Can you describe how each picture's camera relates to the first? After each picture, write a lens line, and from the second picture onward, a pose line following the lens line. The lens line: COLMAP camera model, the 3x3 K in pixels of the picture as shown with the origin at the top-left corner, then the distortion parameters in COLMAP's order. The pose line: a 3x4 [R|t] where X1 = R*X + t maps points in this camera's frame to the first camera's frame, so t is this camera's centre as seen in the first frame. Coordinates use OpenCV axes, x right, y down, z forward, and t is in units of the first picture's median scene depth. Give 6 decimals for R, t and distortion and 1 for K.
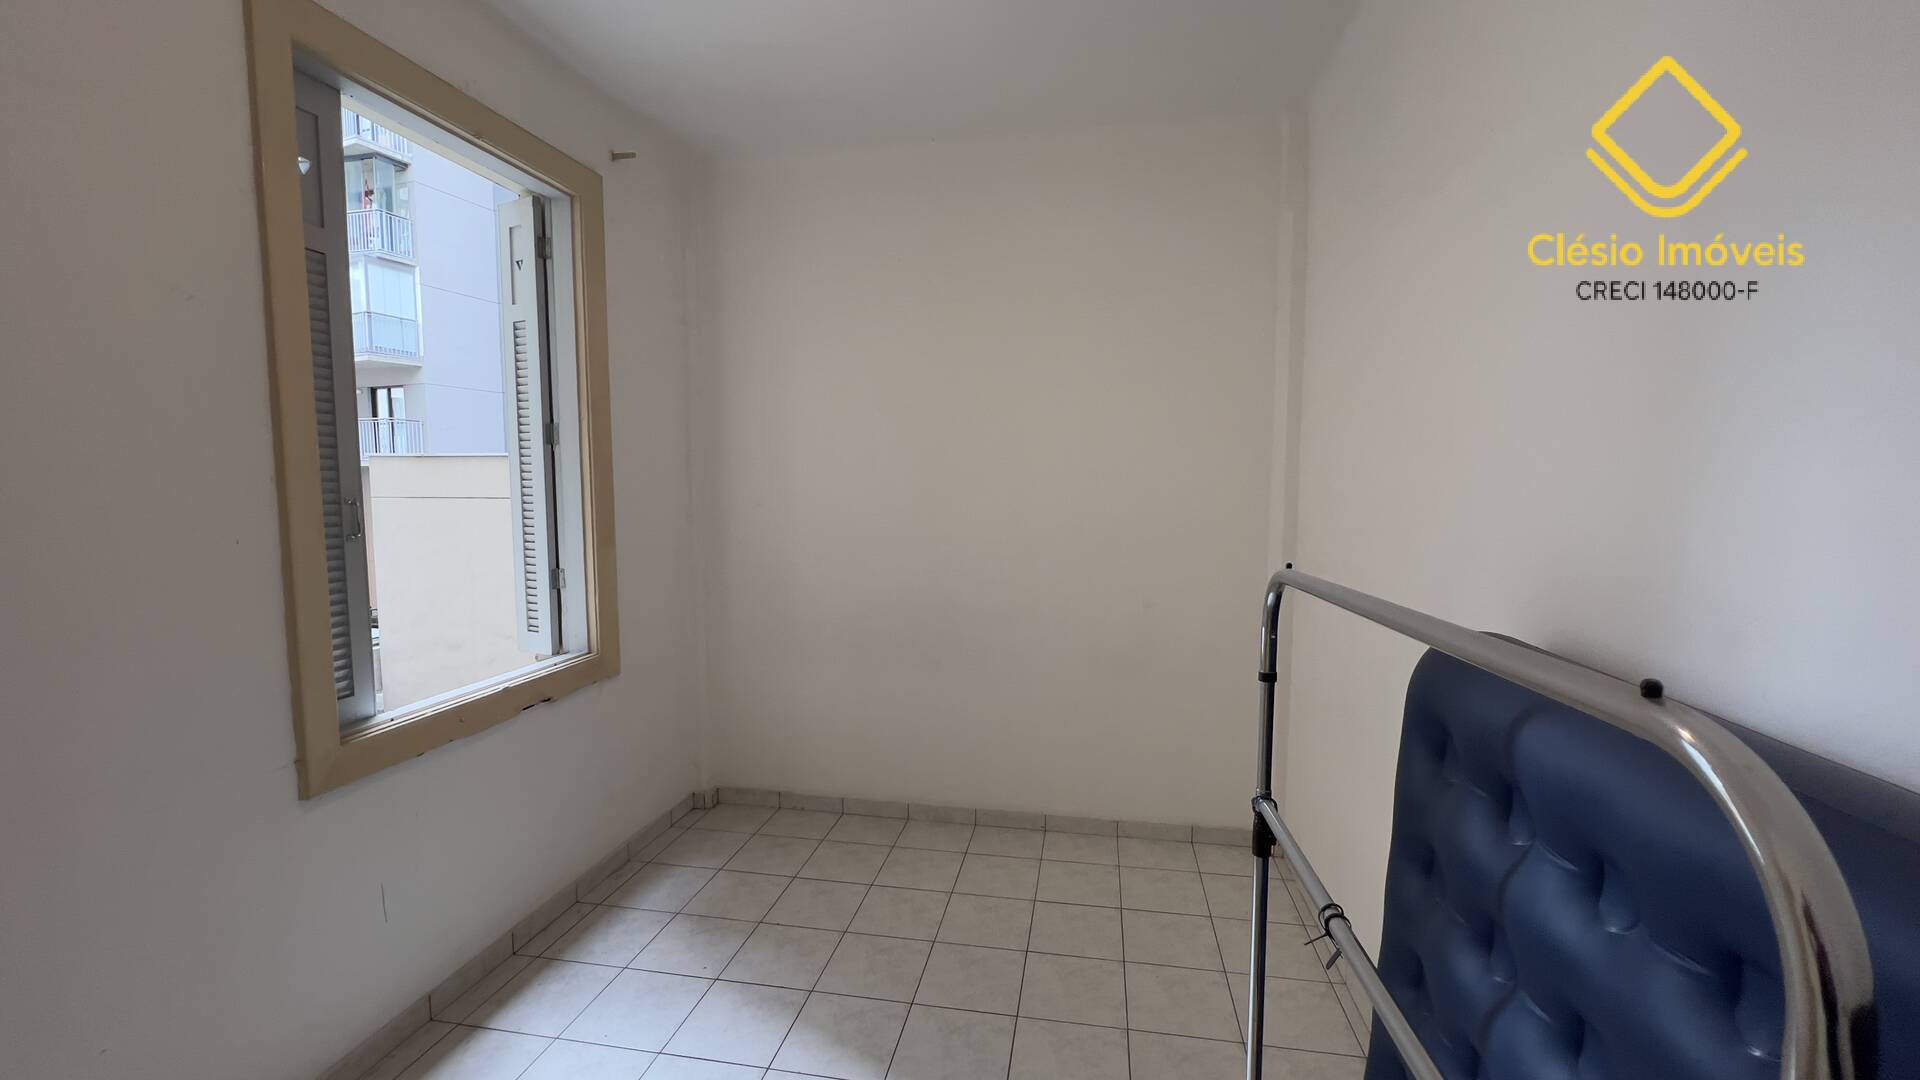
lens RADIAL K [[774.8, 0, 959.7], [0, 774.8, 543.2], [0, 0, 1]] dist [0.000510, 0.000064]
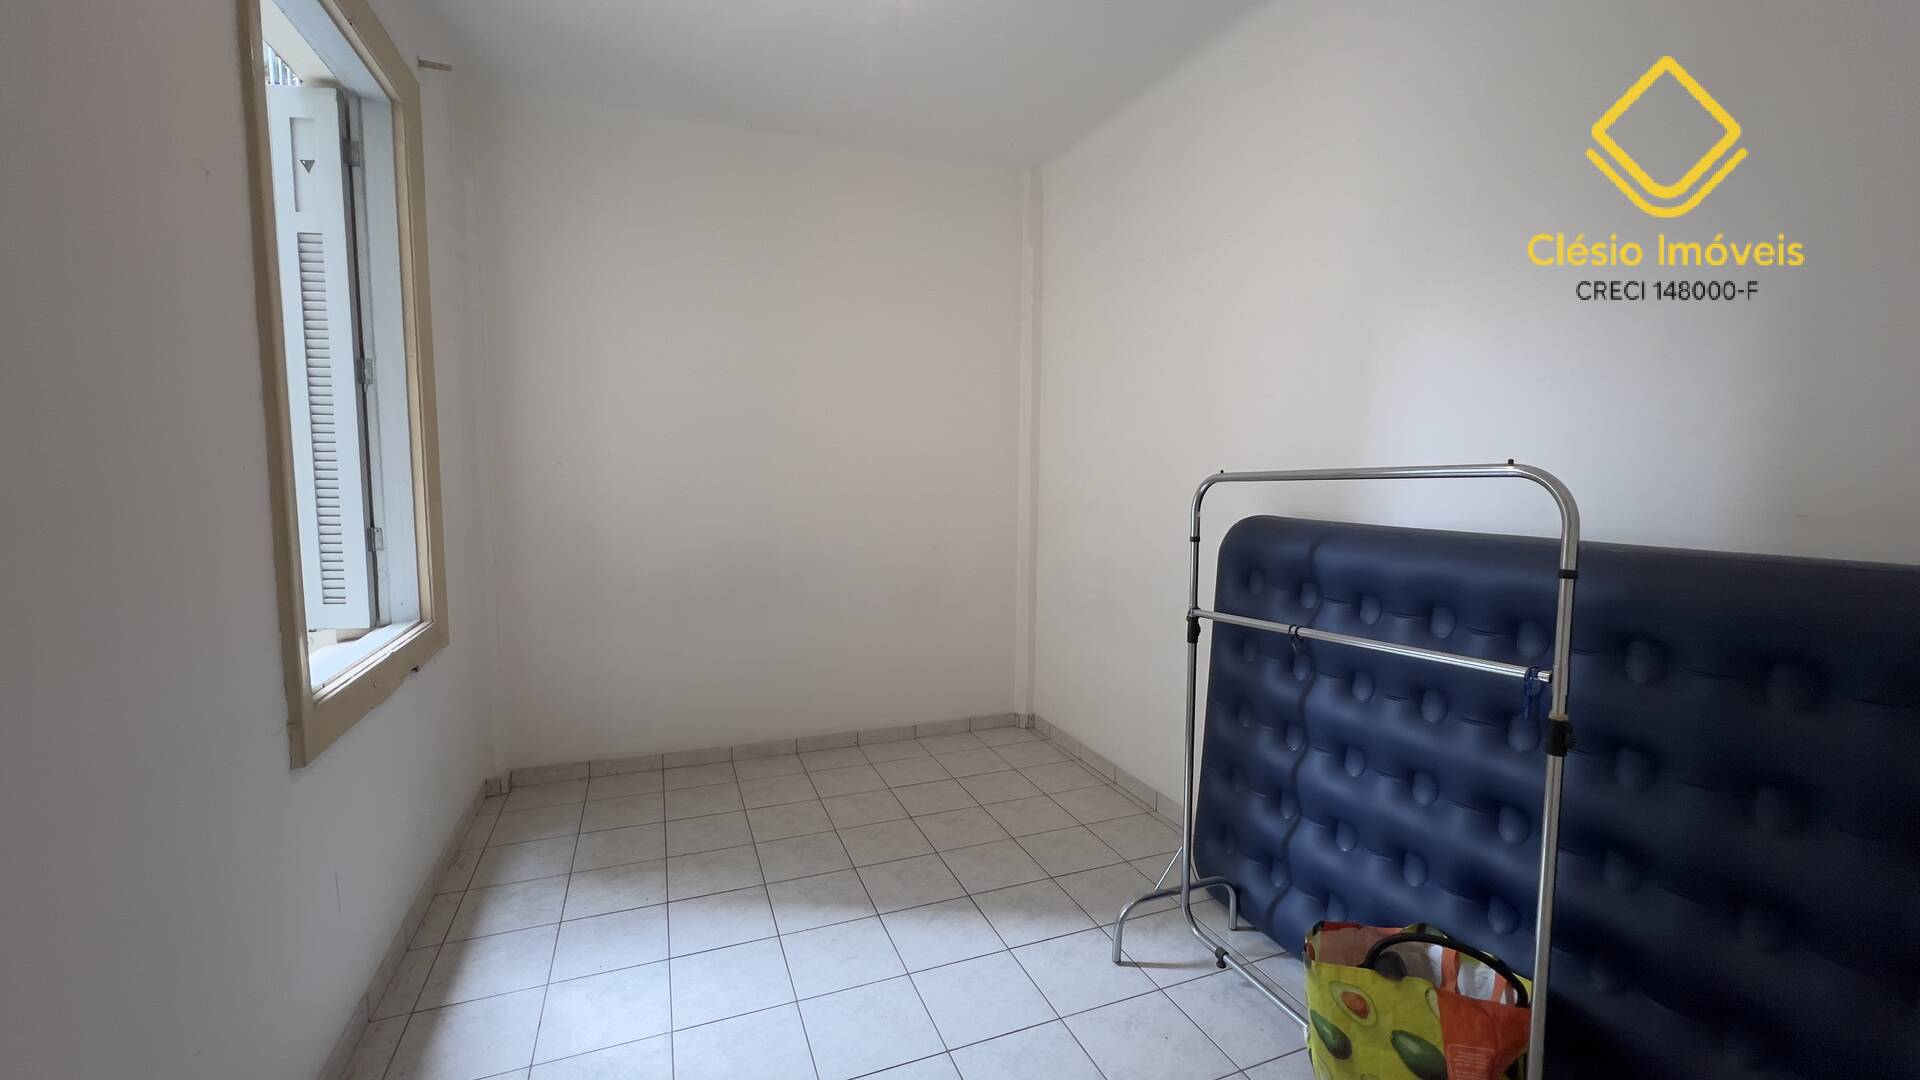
lens RADIAL K [[774.8, 0, 968.0], [0, 774.8, 544.5], [0, 0, 1]] dist [0.000510, 0.000064]
pose [[0.846835, -0.043618, 0.530064, -0.416281], [0.035511, 0.999044, 0.025477, 0.053185], [-0.530669, -0.002752, 0.847575, -0.088758]]
